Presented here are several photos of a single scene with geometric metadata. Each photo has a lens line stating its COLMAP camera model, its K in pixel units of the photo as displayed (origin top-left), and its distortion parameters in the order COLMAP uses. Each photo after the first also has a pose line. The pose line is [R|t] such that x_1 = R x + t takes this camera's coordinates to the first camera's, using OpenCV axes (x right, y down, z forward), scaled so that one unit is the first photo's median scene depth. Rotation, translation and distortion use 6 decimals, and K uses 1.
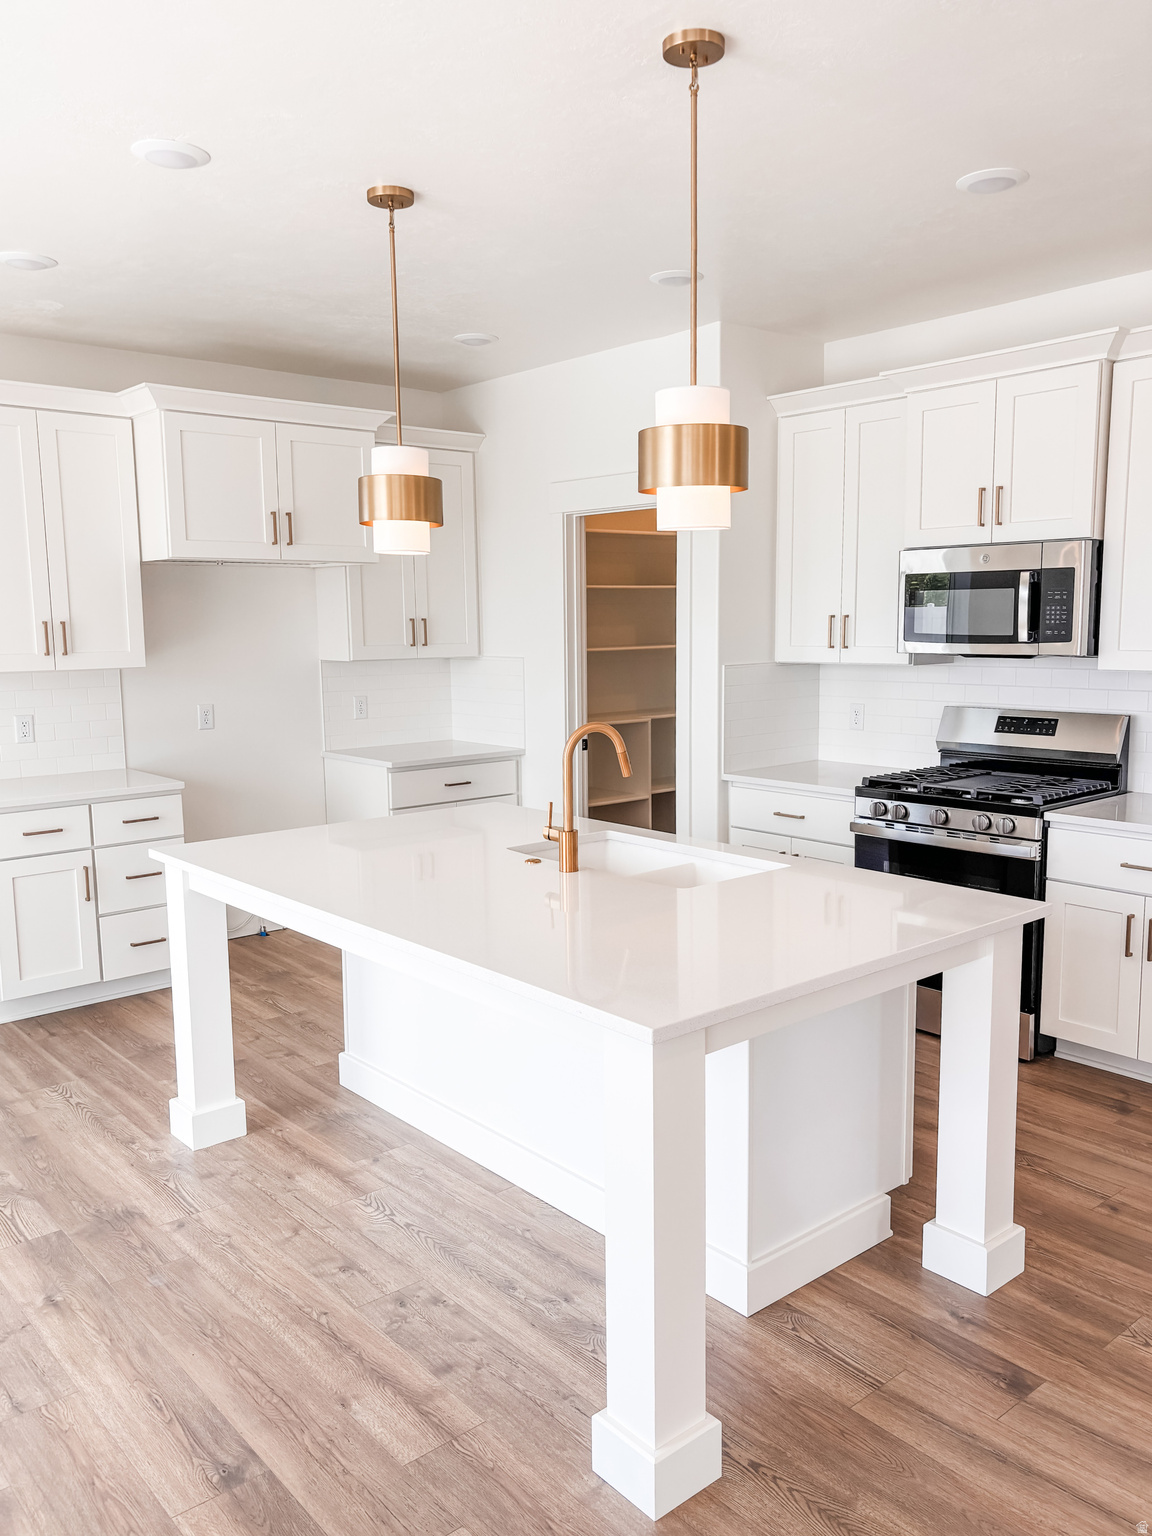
lens RADIAL K [[1223.2, 0, 581.4], [0, 1223.2, 773.6], [0, 0, 1]] dist [0.035143, 0.005482]
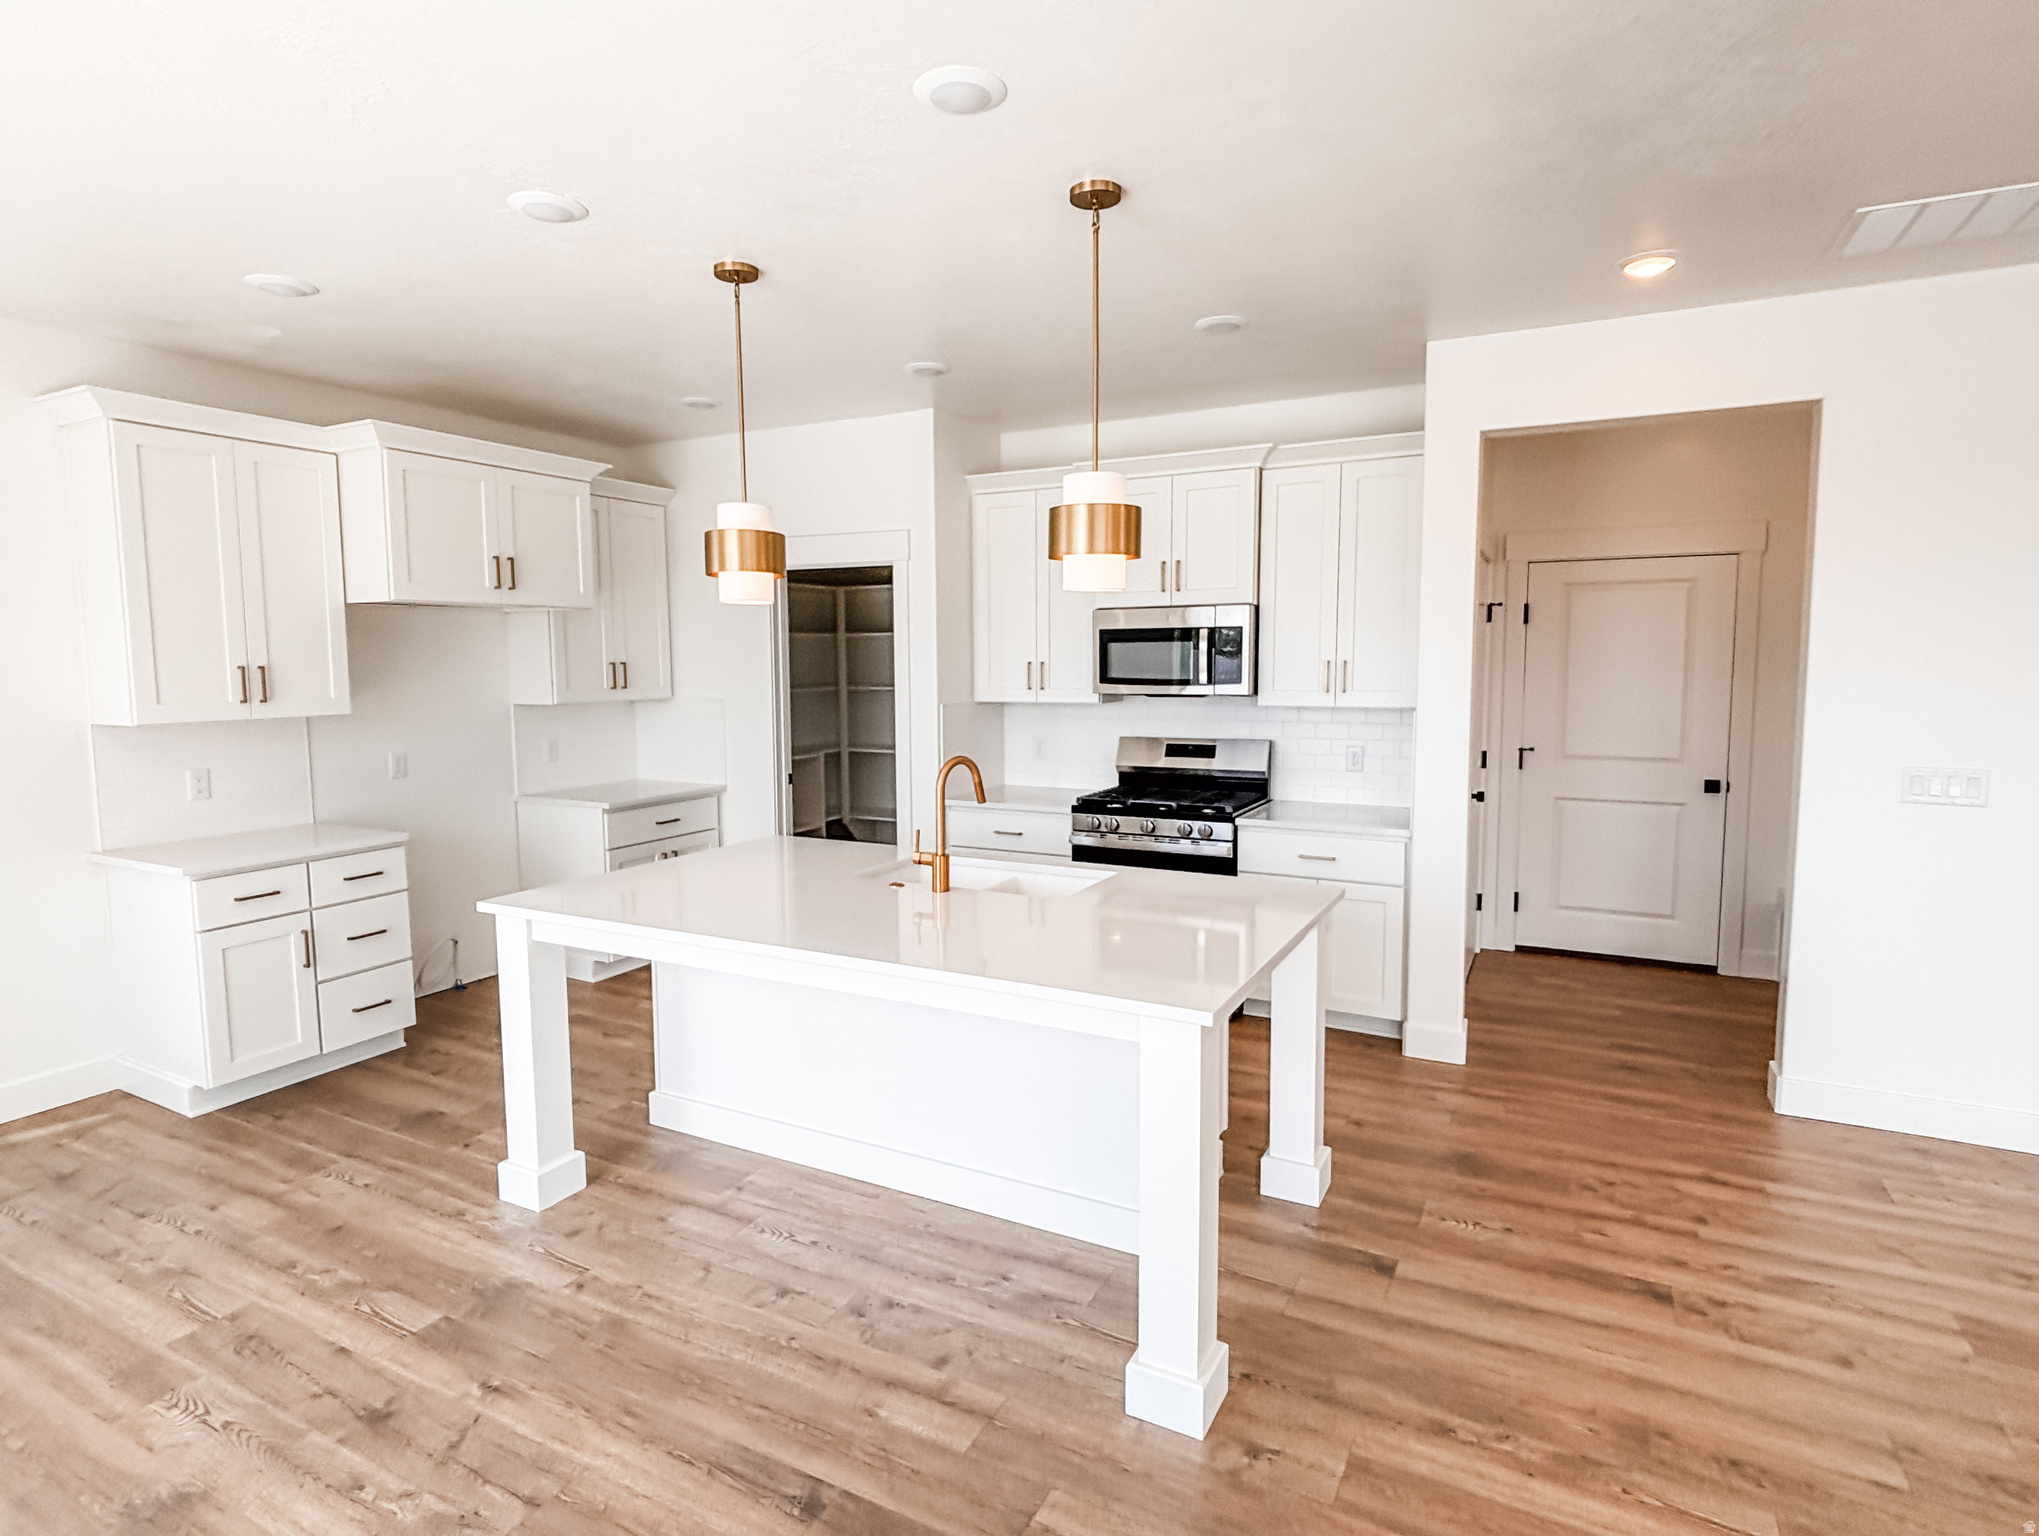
lens RADIAL K [[1098.1, 0, 1013.0], [0, 1098.1, 756.8], [0, 0, 1]] dist [0.001182, 0.000683]
pose [[0.930697, -0.028324, 0.364693, -0.273253], [0.042637, 0.998602, -0.031251, -0.008248], [-0.363297, 0.044635, 0.930603, 0.043966]]
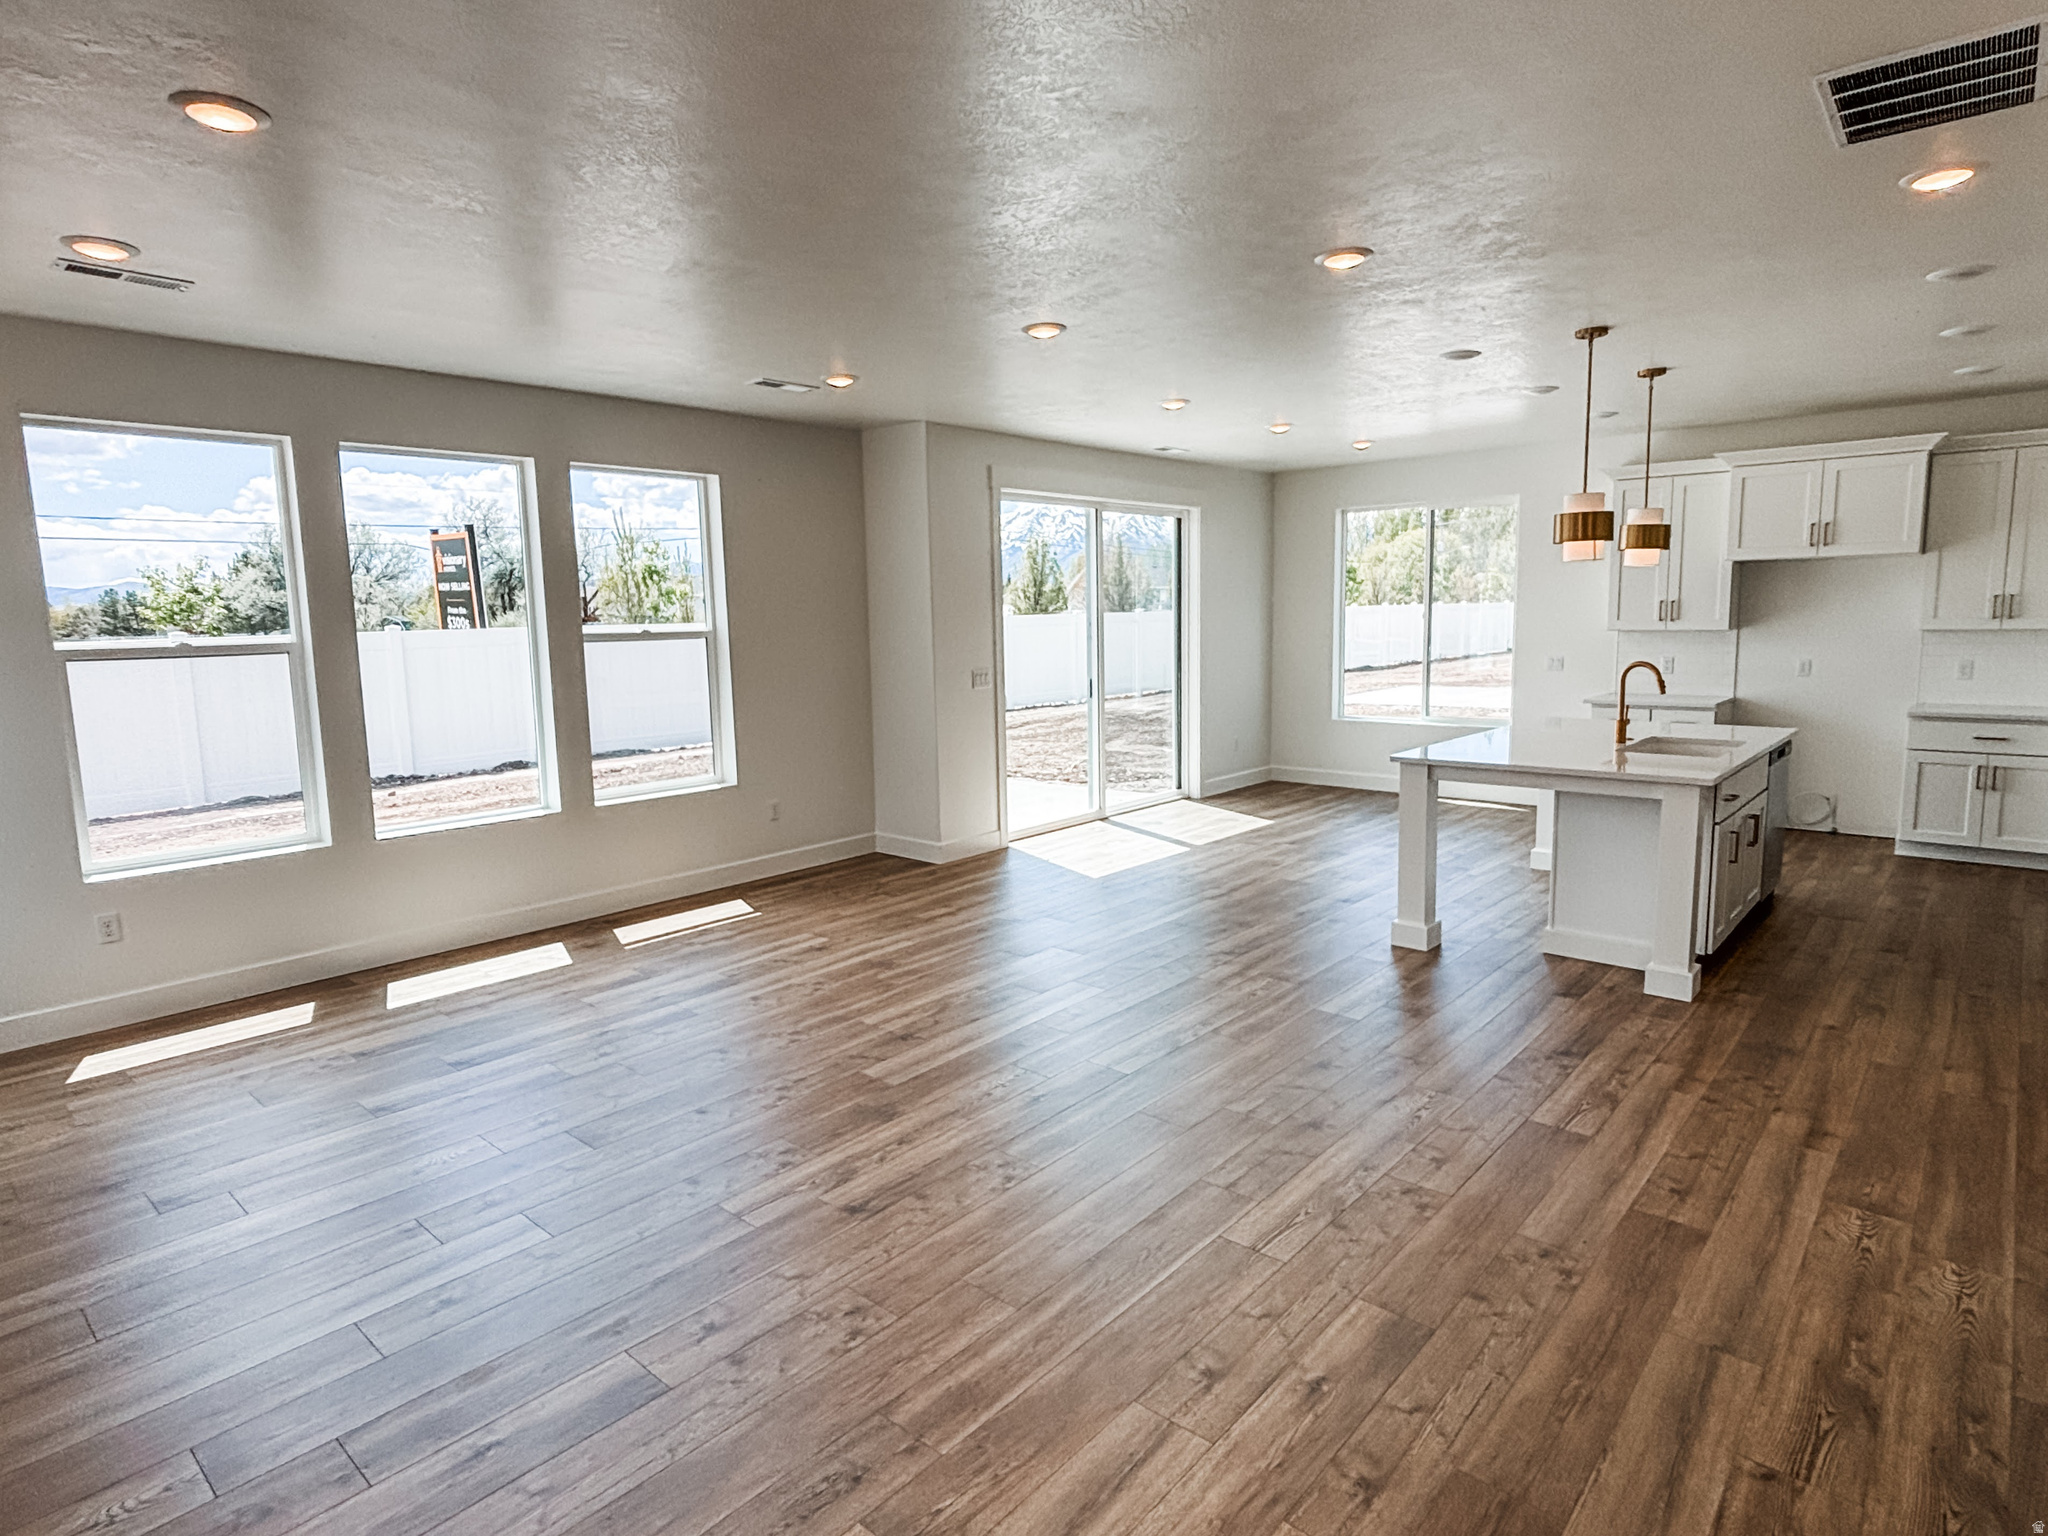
lens RADIAL K [[1103.0, 0, 1017.5], [0, 1103.0, 756.8], [0, 0, 1]] dist [0.001182, 0.000683]
pose [[0.137624, 0.142615, -0.980164, 1.315580], [-0.111459, 0.985524, 0.127745, -0.009334], [0.984193, 0.091667, 0.151528, -0.116035]]
